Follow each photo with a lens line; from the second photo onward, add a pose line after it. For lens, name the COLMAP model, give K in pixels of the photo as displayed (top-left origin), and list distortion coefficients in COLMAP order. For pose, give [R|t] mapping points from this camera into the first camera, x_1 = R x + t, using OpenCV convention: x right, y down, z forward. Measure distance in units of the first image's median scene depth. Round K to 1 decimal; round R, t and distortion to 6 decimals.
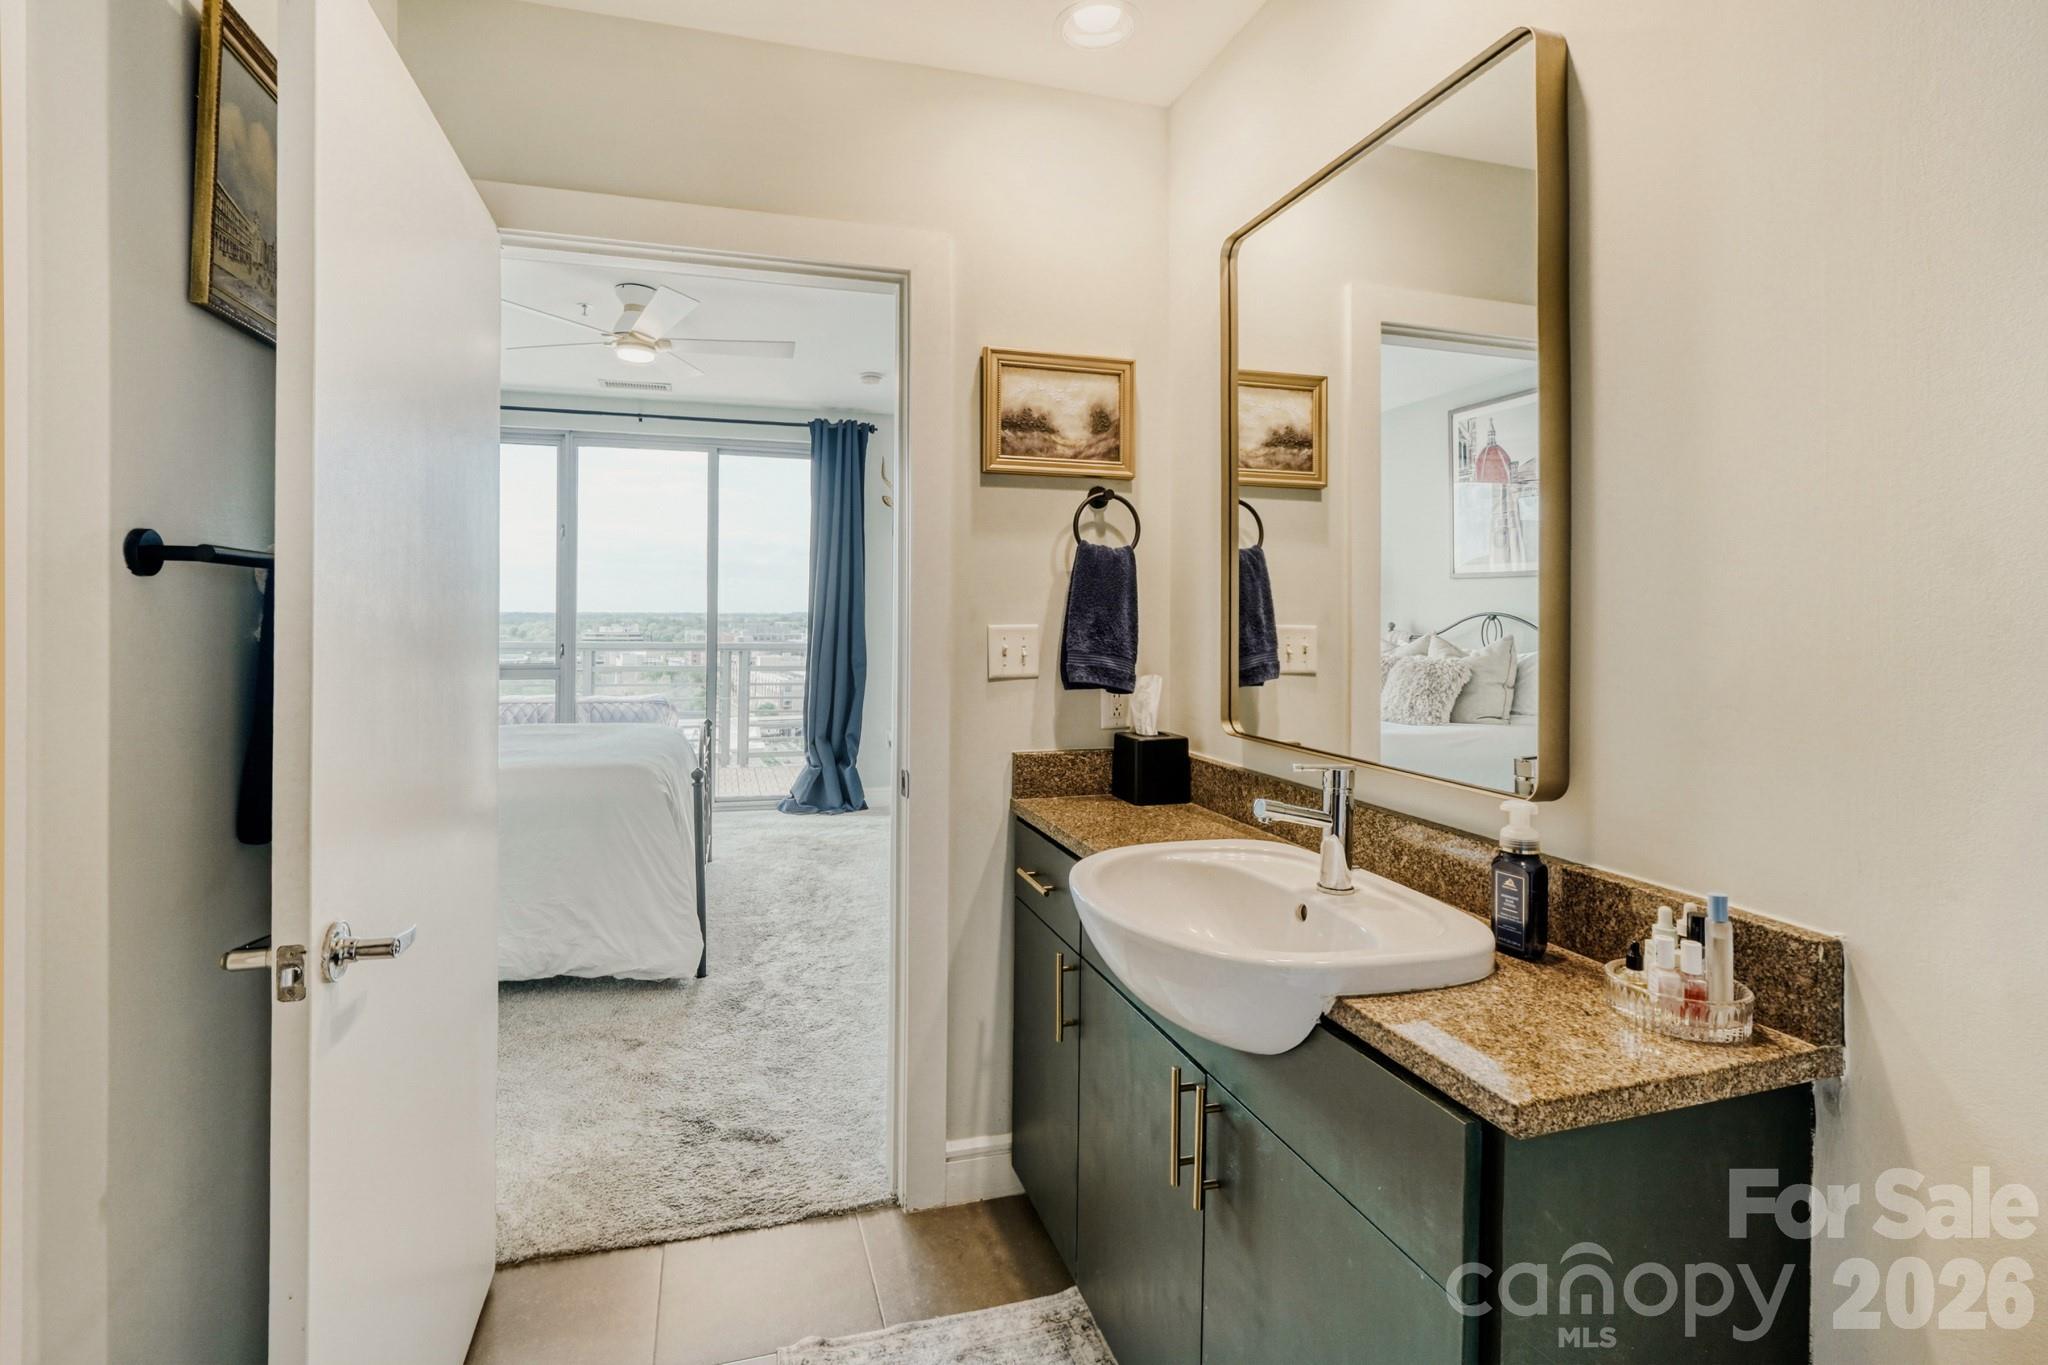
lens RADIAL K [[921.0, 0, 987.0], [0, 921.0, 614.4], [0, 0, 1]] dist [-0.015956, 0.000068]
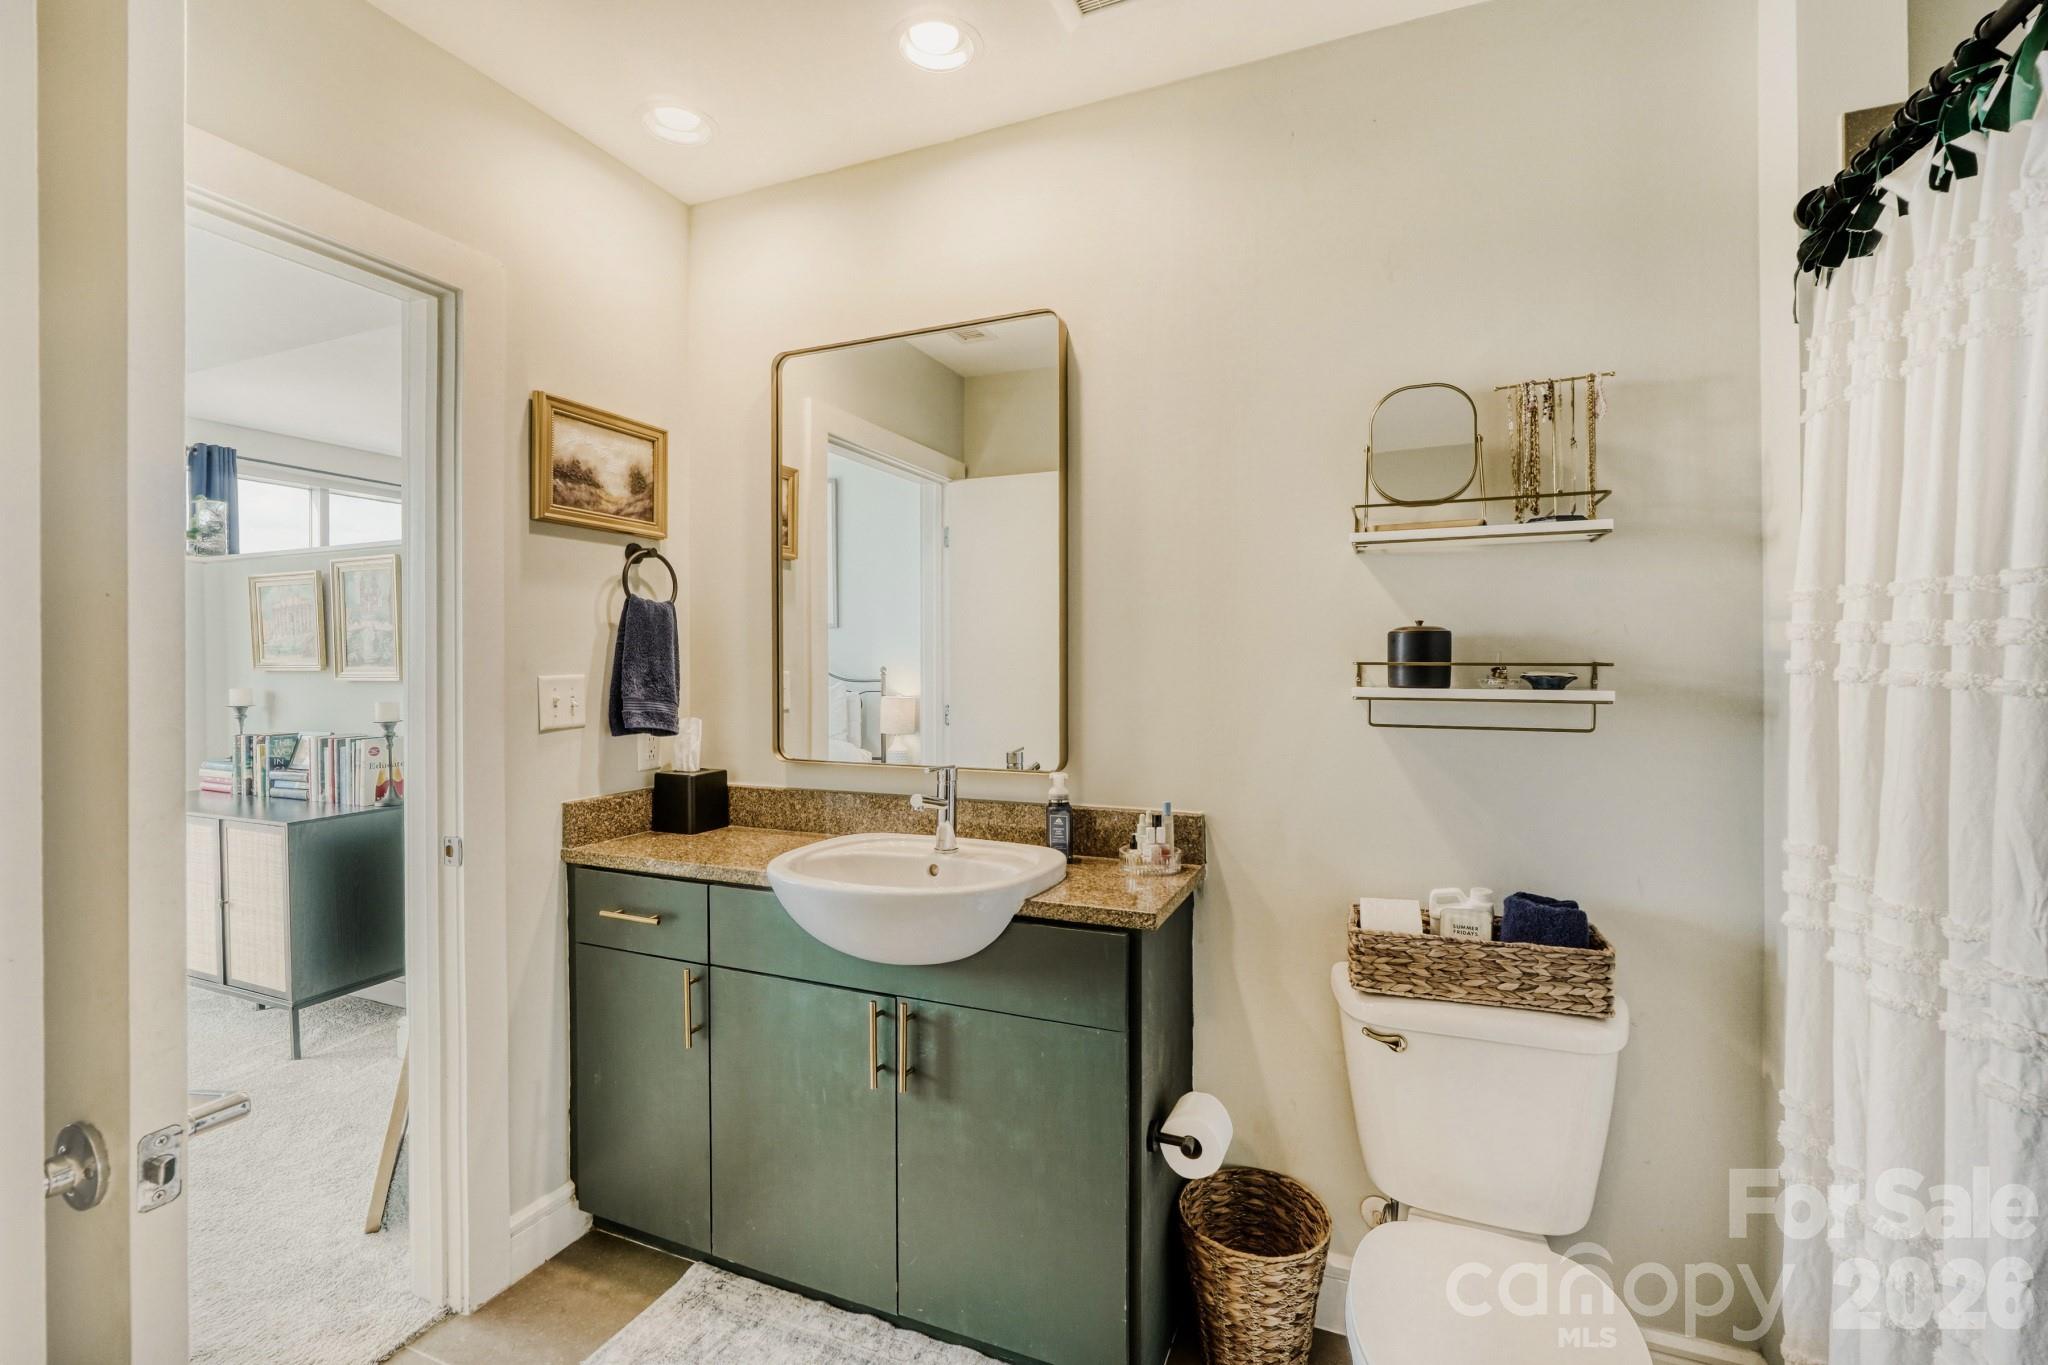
lens RADIAL K [[889.6, 0, 1020.0], [0, 889.6, 671.0], [0, 0, 1]] dist [-0.010131, 0.007389]
pose [[0.635400, -0.015801, 0.772022, -0.403997], [0.005498, 0.999858, 0.015940, -0.005856], [-0.772164, -0.005884, 0.635396, 0.005250]]
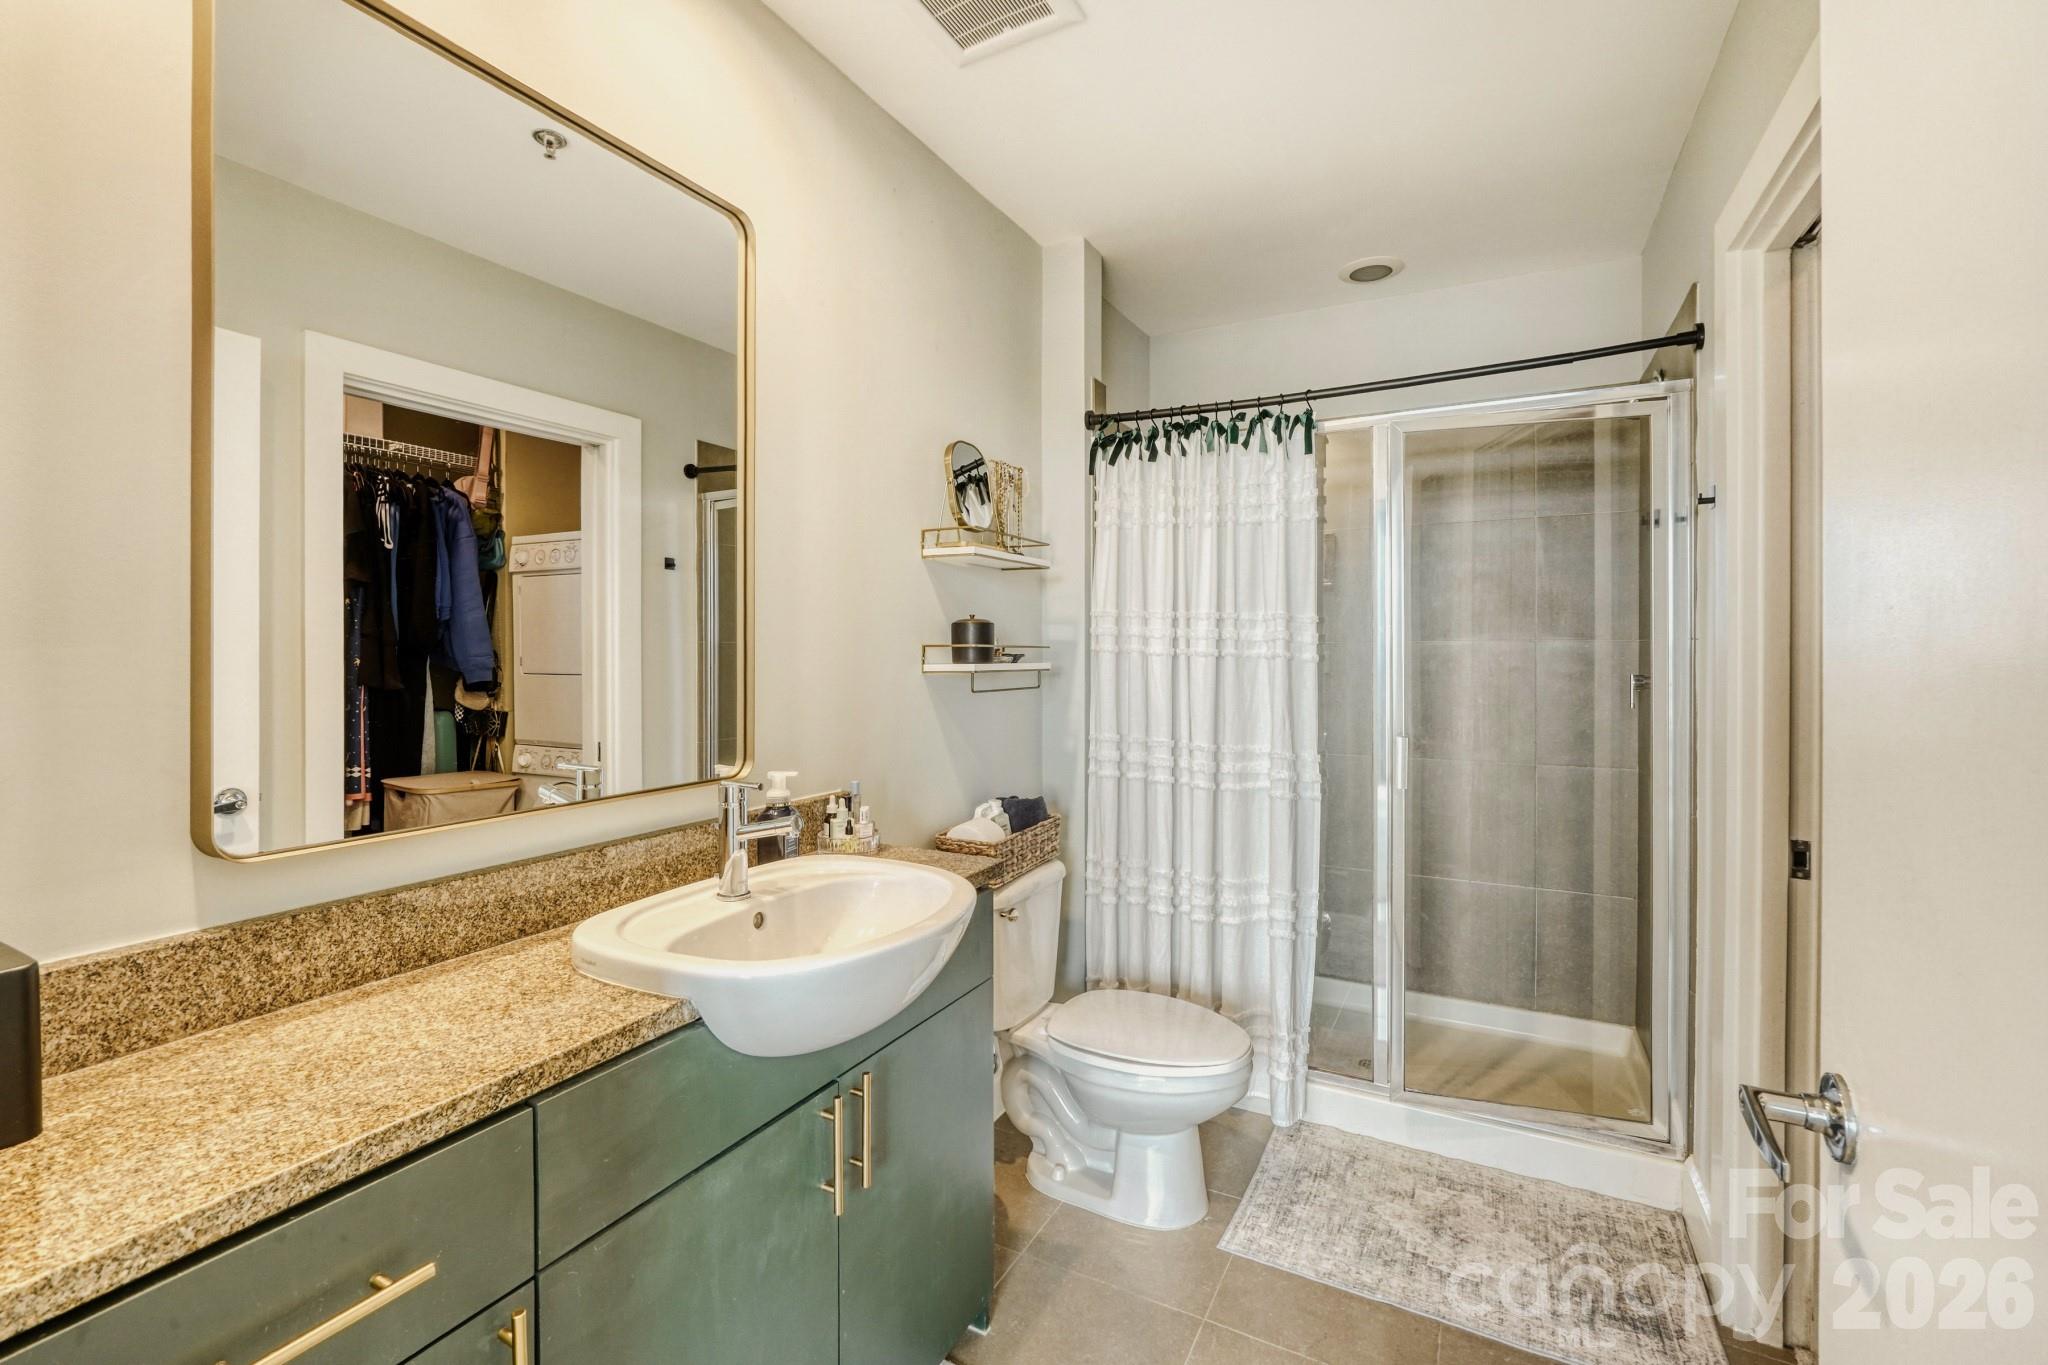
lens RADIAL K [[889.6, 0, 1014.8], [0, 889.6, 666.7], [0, 0, 1]] dist [-0.010131, 0.007389]
pose [[-0.715896, -0.008427, 0.698156, -0.364037], [0.001001, 0.999914, 0.013095, 0.012341], [-0.698206, 0.010073, -0.715826, 0.954609]]
